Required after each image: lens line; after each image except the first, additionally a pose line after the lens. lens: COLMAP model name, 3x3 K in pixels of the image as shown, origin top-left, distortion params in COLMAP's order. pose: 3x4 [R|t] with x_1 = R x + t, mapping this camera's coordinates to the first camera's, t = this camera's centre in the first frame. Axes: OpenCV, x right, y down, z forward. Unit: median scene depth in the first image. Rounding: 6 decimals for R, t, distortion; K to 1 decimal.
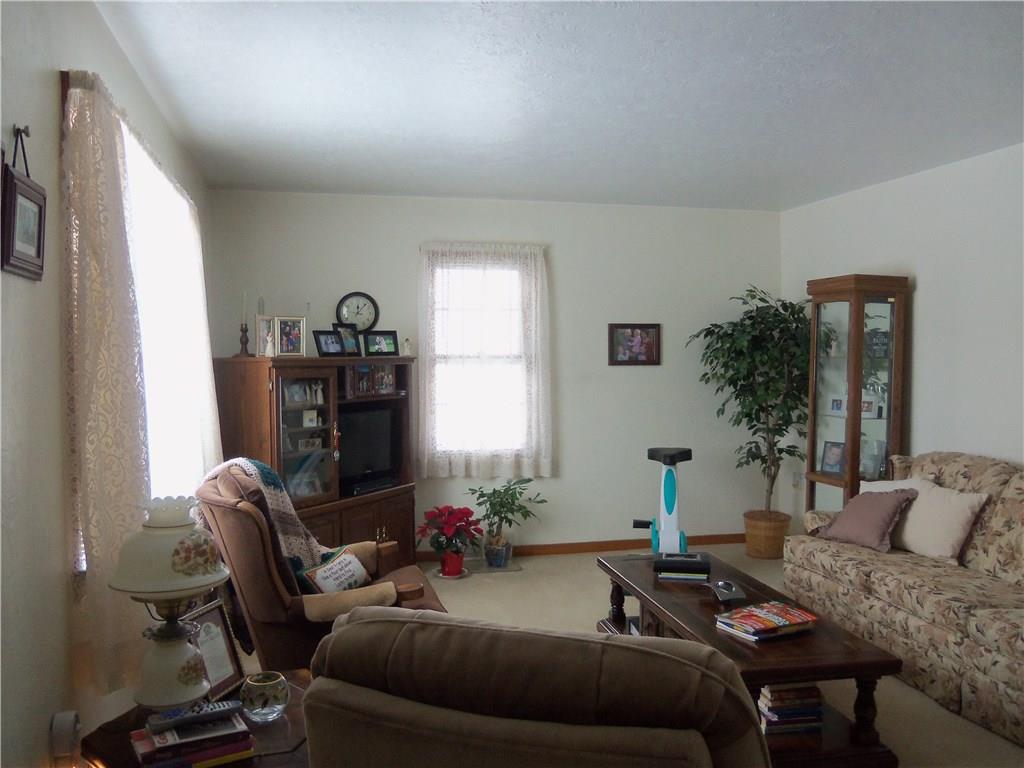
lens RADIAL K [[889.6, 0, 512.0], [0, 889.6, 384.0], [0, 0, 1]] dist [-0.001078, 0.012719]
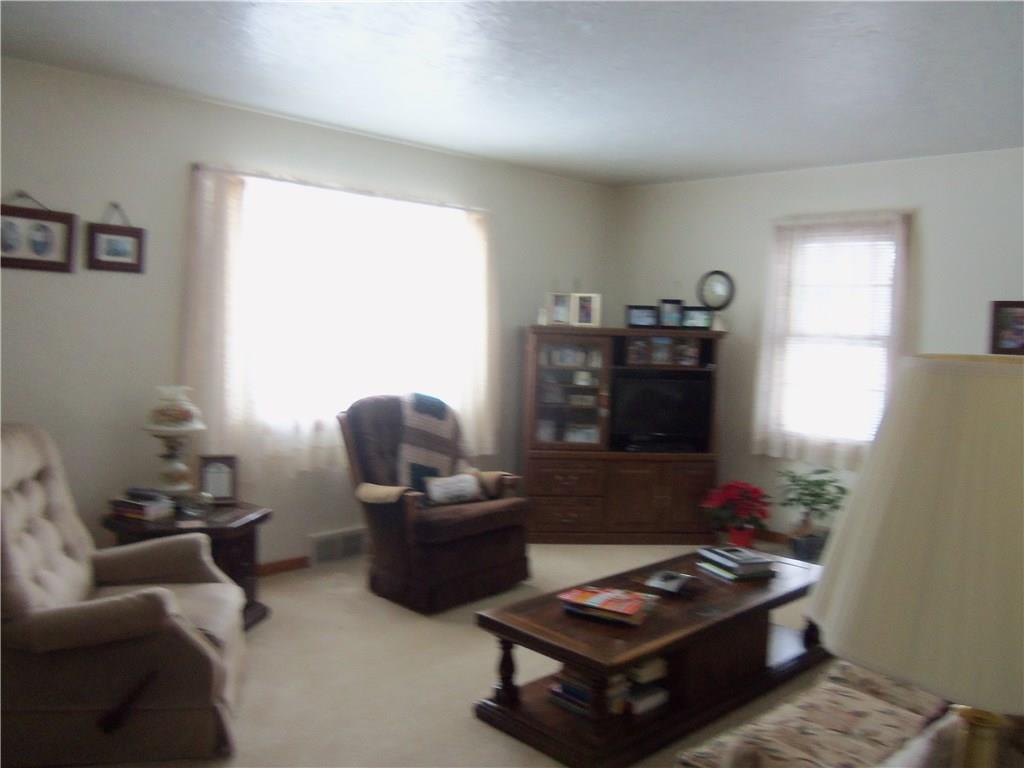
lens RADIAL K [[889.6, 0, 512.0], [0, 889.6, 384.0], [0, 0, 1]] dist [-0.001078, 0.012719]
pose [[0.524324, 0.079266, -0.847822, 0.811956], [-0.064828, 0.996484, 0.053074, -0.011957], [0.849048, 0.027134, 0.527619, 0.311498]]
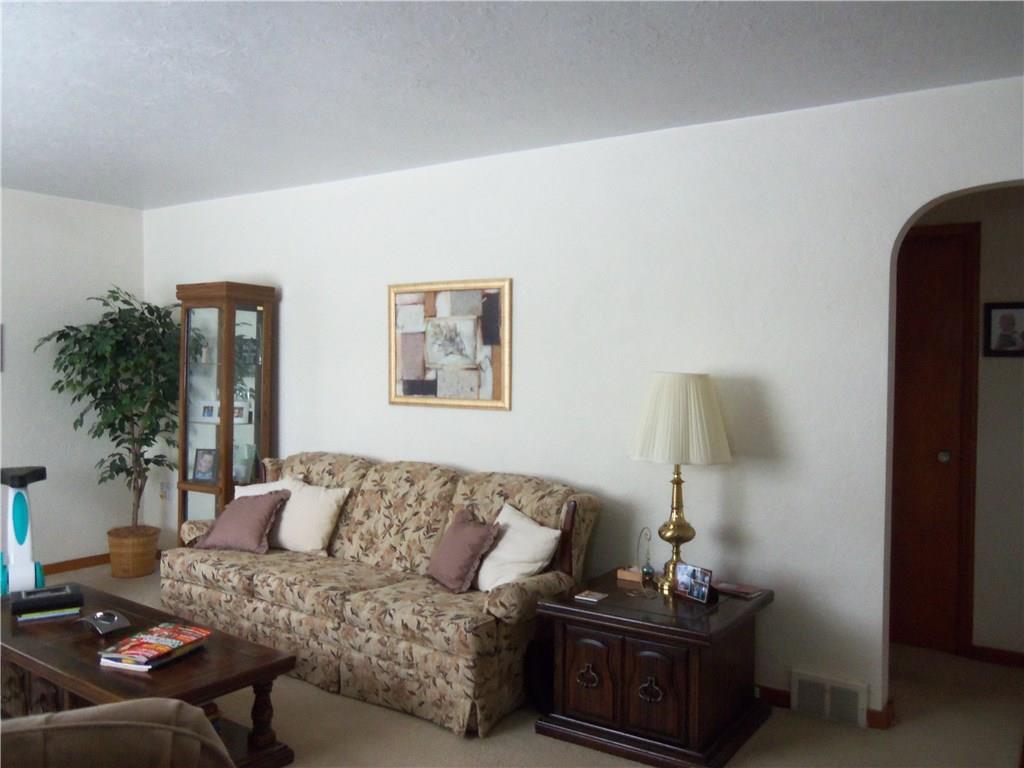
lens RADIAL K [[878.3, 0, 512.0], [0, 878.3, 384.0], [0, 0, 1]] dist [0.002008, 0.009895]
pose [[0.743566, -0.014079, 0.668514, -0.042033], [0.014962, 0.999878, 0.004417, -0.007169], [-0.668495, 0.006718, 0.743686, 0.045762]]
